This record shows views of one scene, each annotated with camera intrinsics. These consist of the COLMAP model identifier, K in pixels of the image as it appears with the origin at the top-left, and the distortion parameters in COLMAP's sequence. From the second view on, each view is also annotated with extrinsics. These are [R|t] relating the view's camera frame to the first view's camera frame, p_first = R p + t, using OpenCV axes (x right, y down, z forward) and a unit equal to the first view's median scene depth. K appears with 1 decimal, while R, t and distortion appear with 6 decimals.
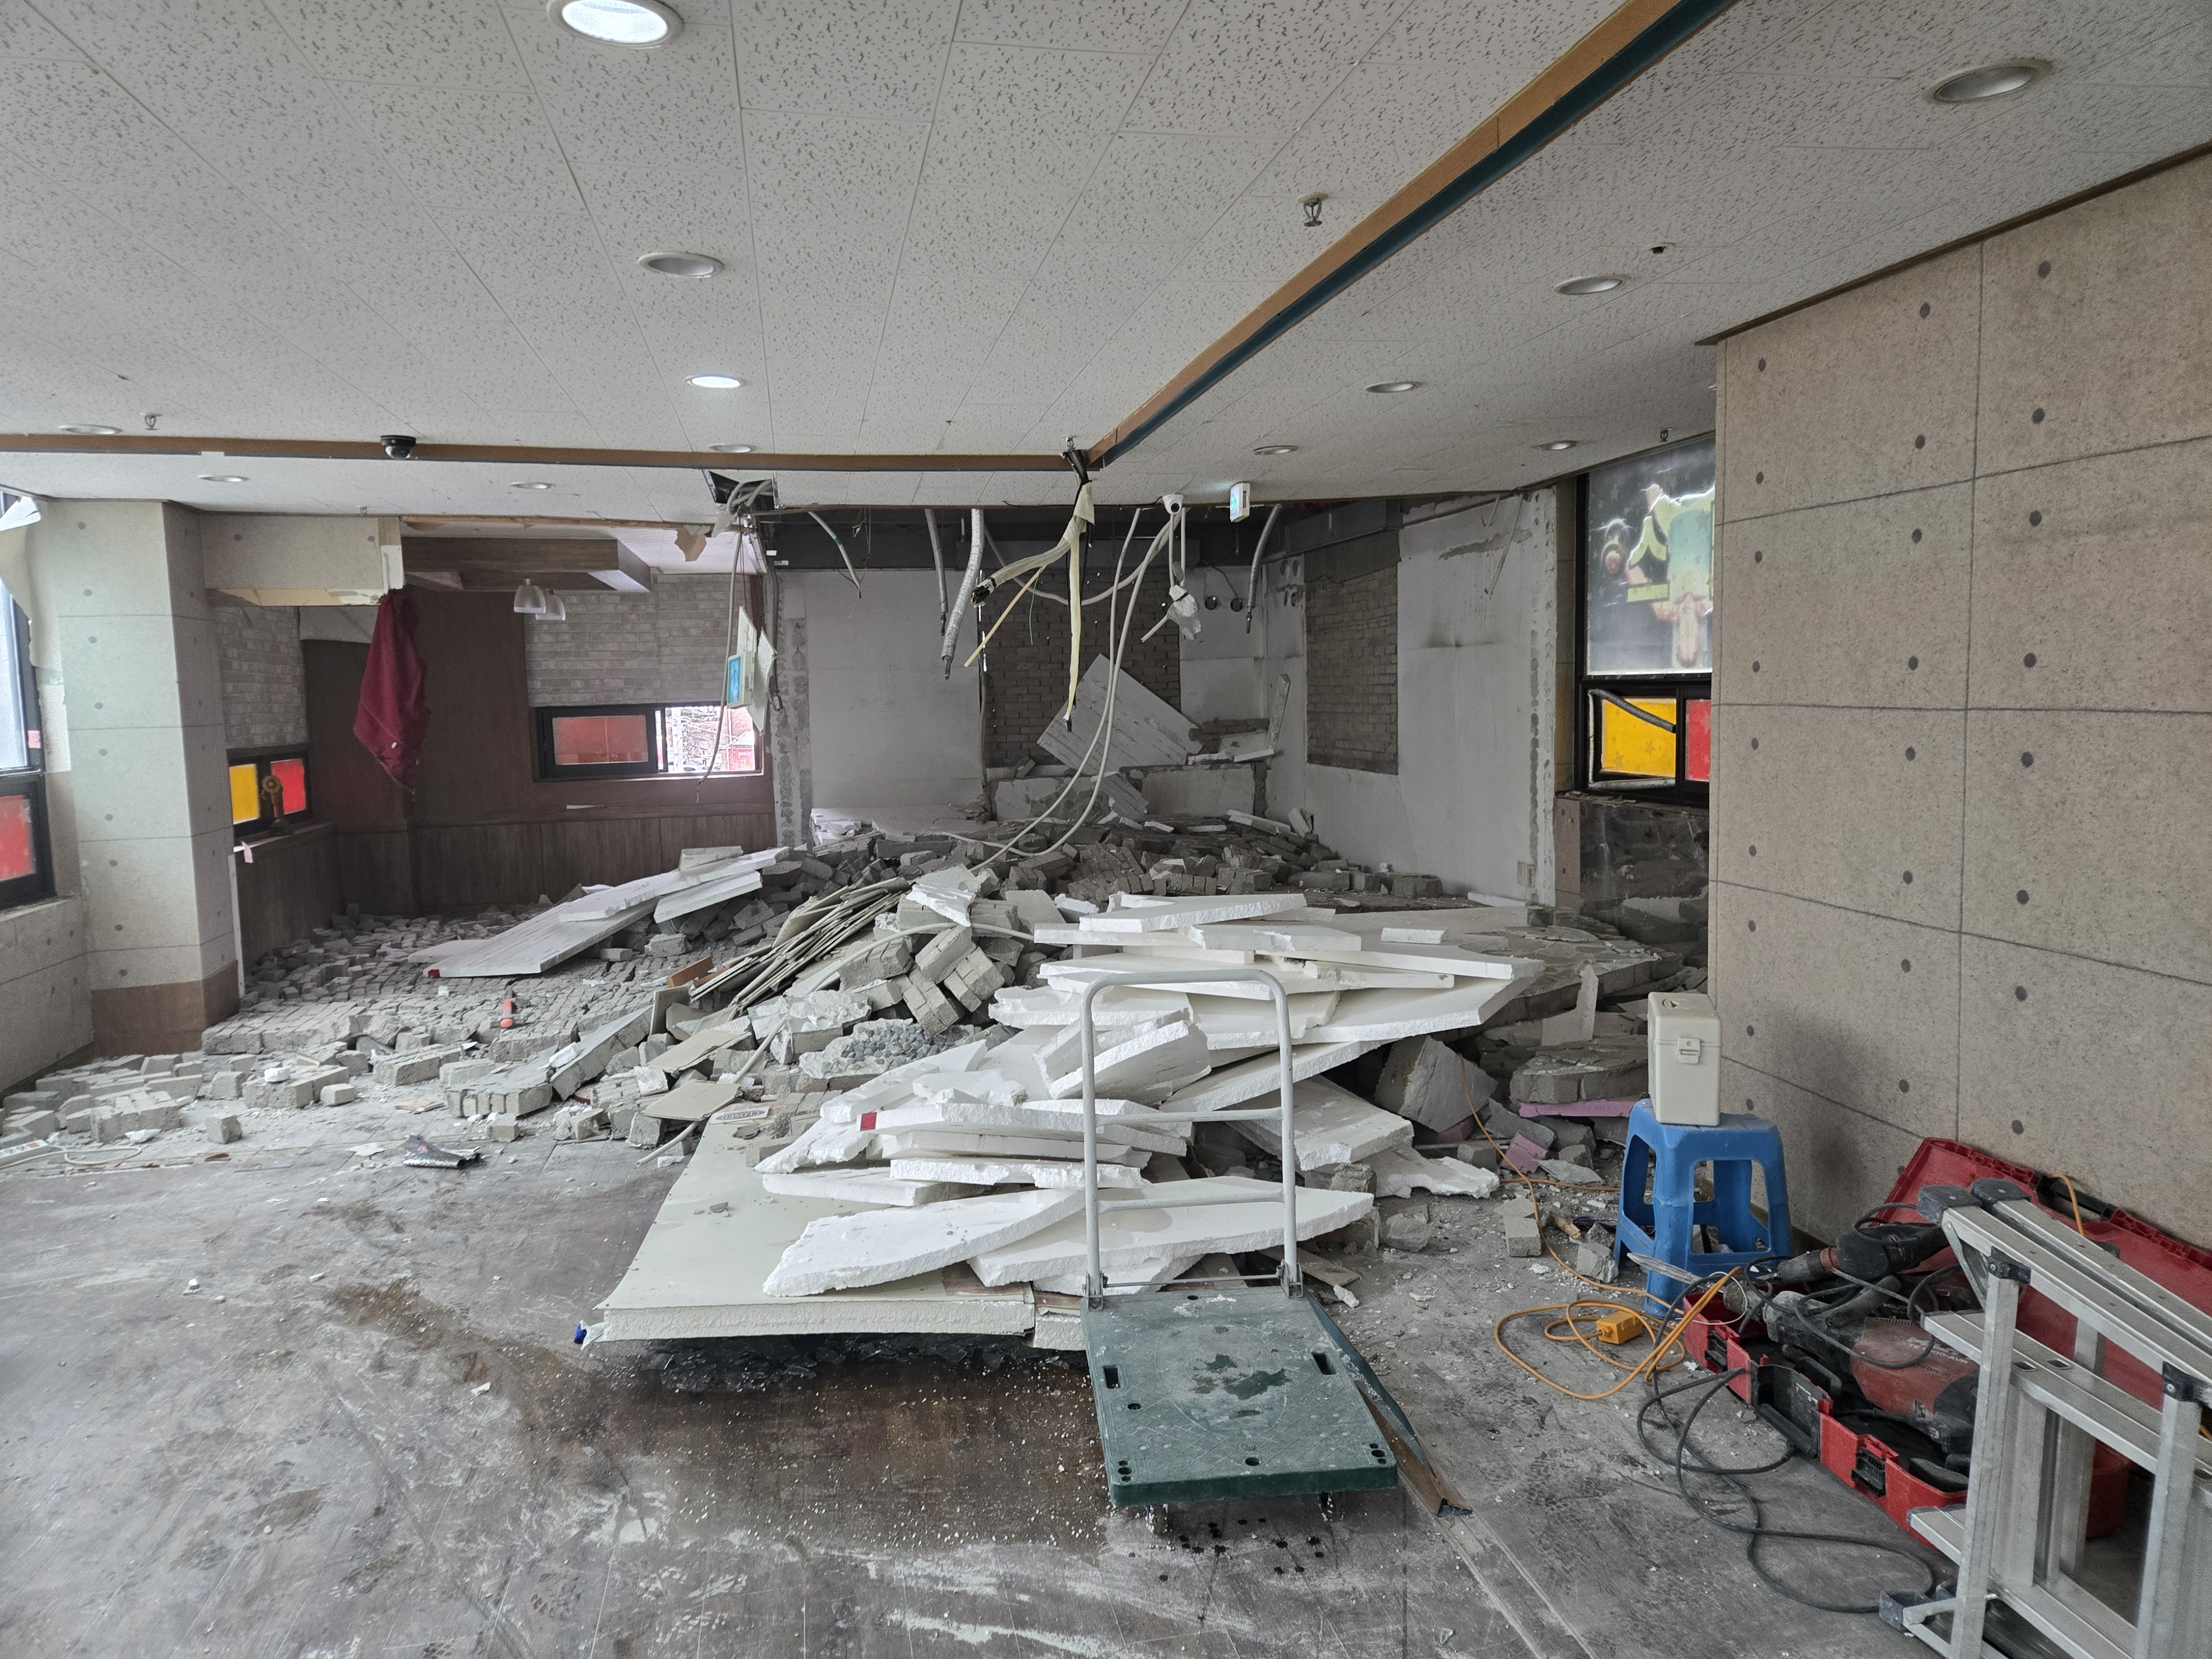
lens RADIAL K [[1511.3, 0, 1106.0], [0, 1511.3, 829.5], [0, 0, 1]] dist [0.077209, -0.063958]
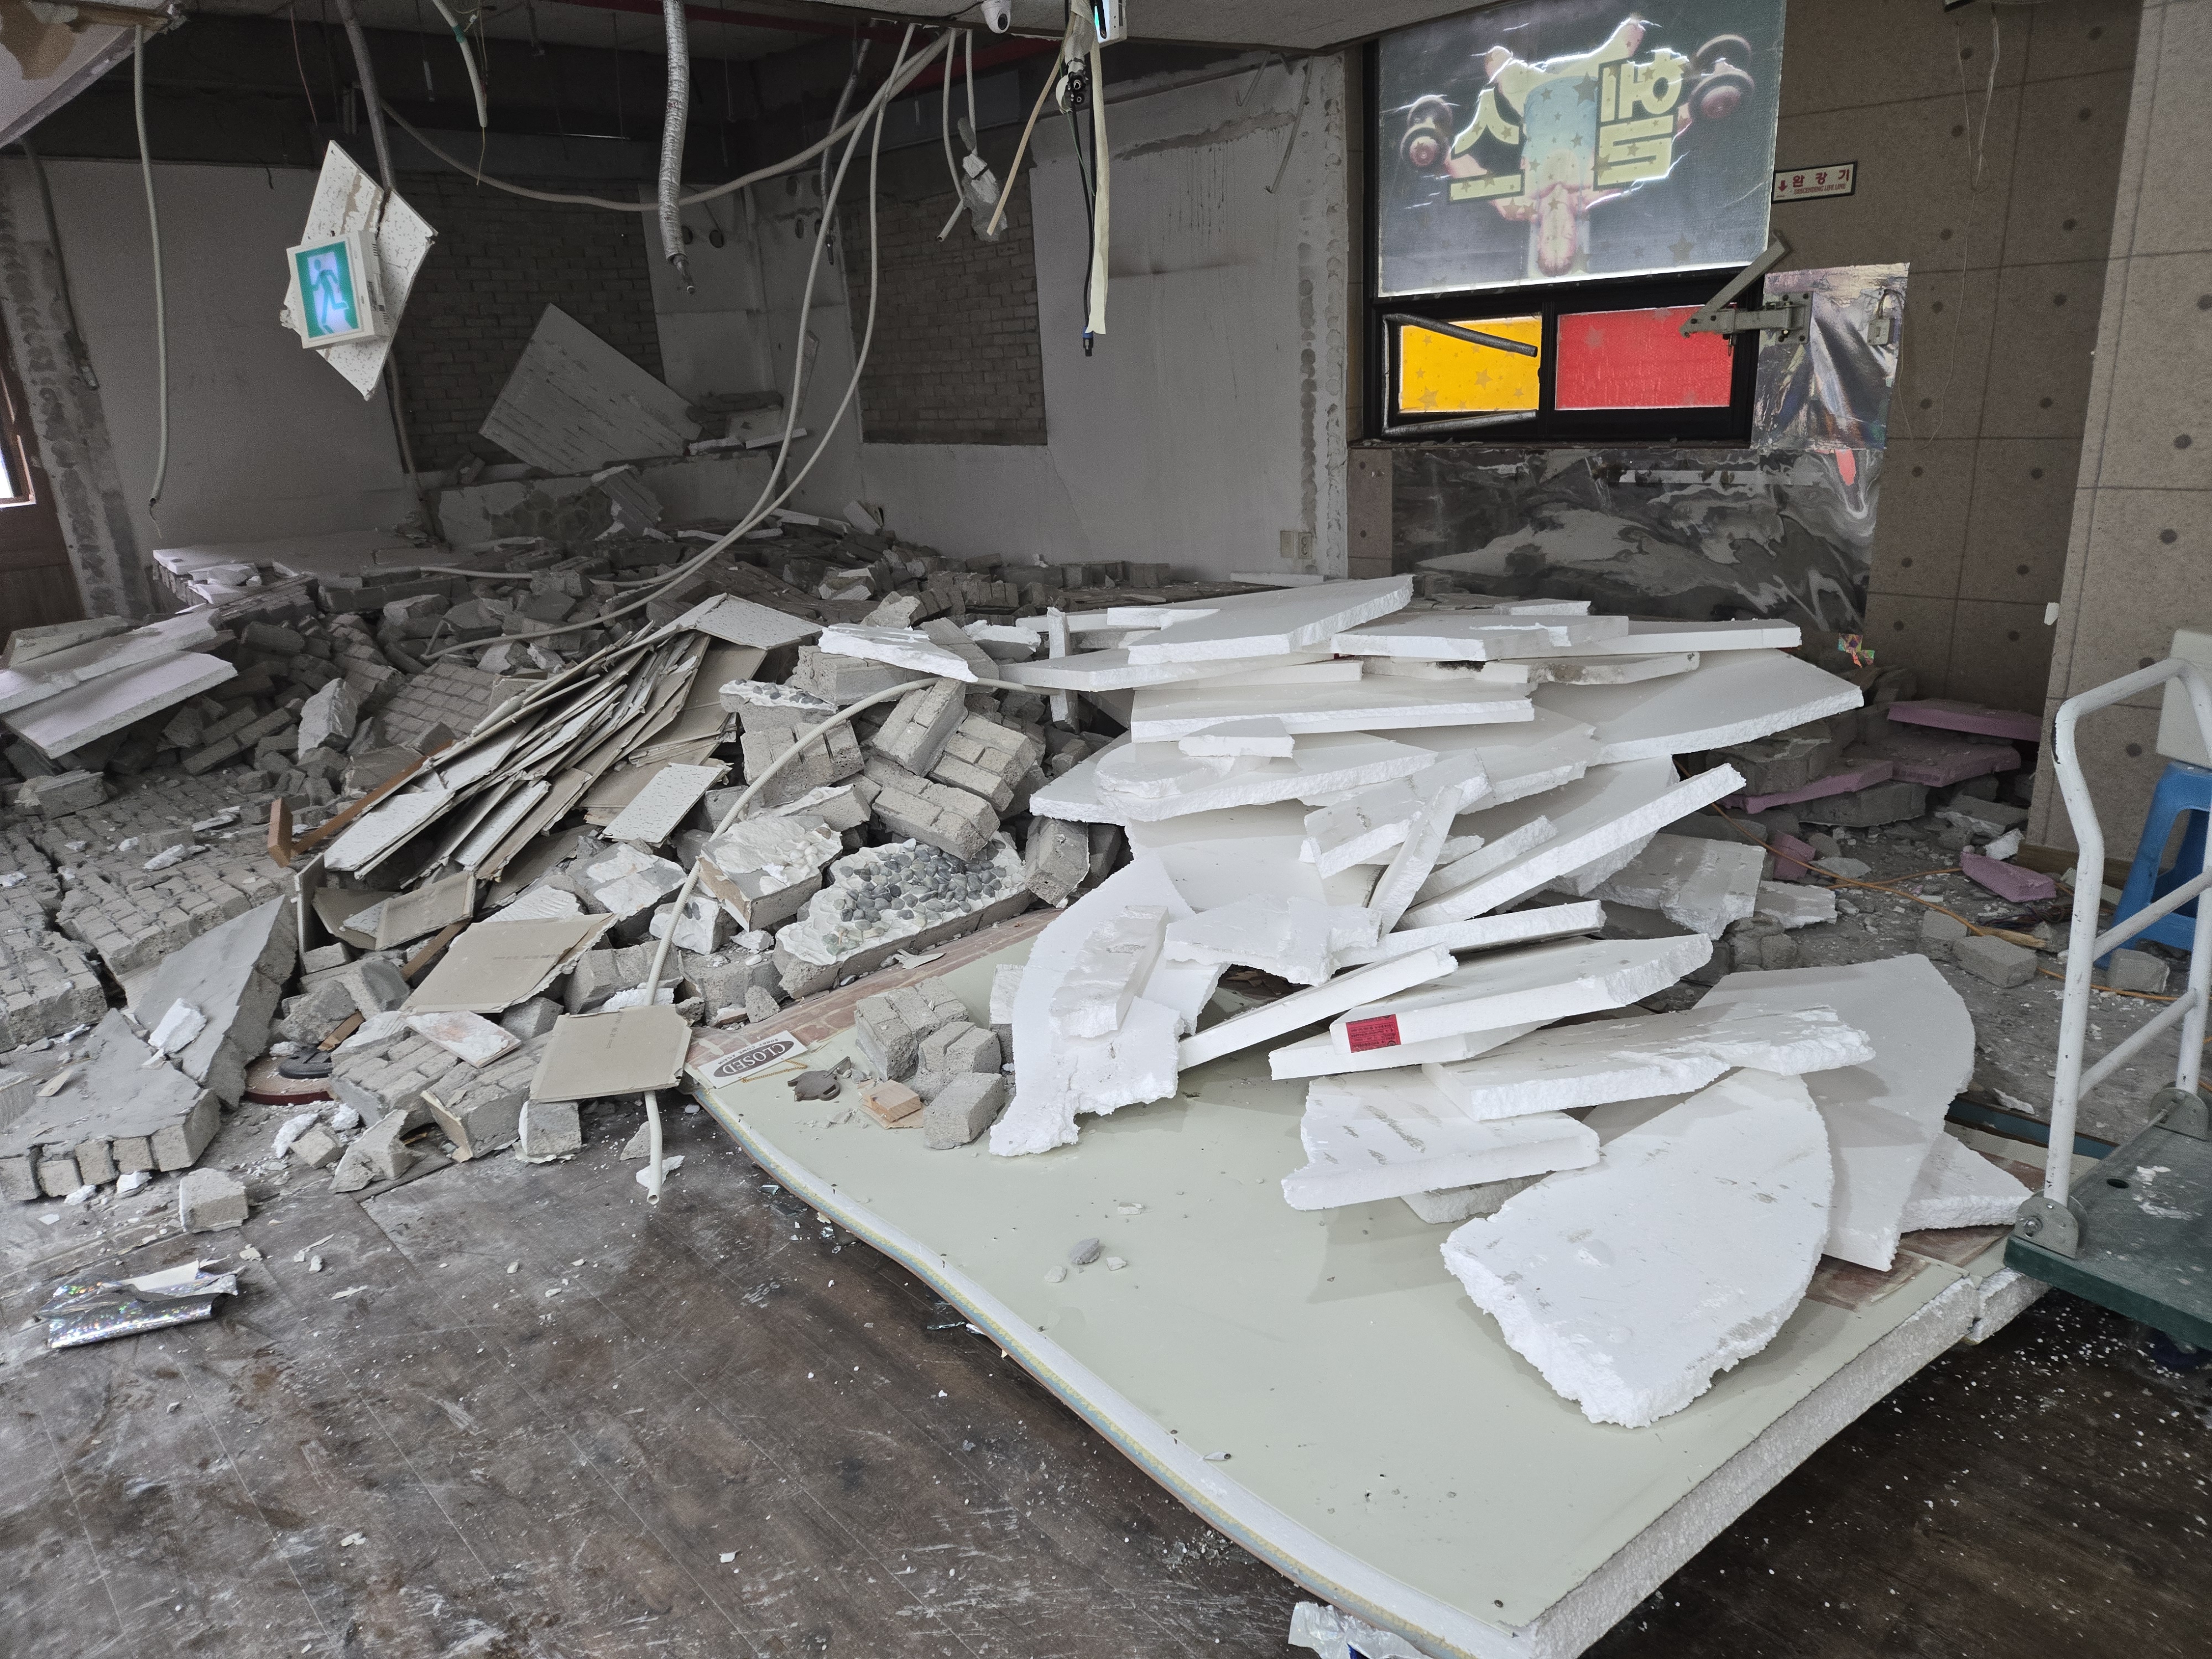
lens RADIAL K [[1465.1, 0, 1099.6], [0, 1465.1, 810.4], [0, 0, 1]] dist [0.075598, -0.060132]
pose [[0.844558, -0.177803, 0.505082, -0.299469], [0.083294, 0.975402, 0.204091, -0.003451], [-0.528946, -0.130297, 0.838593, 0.365841]]
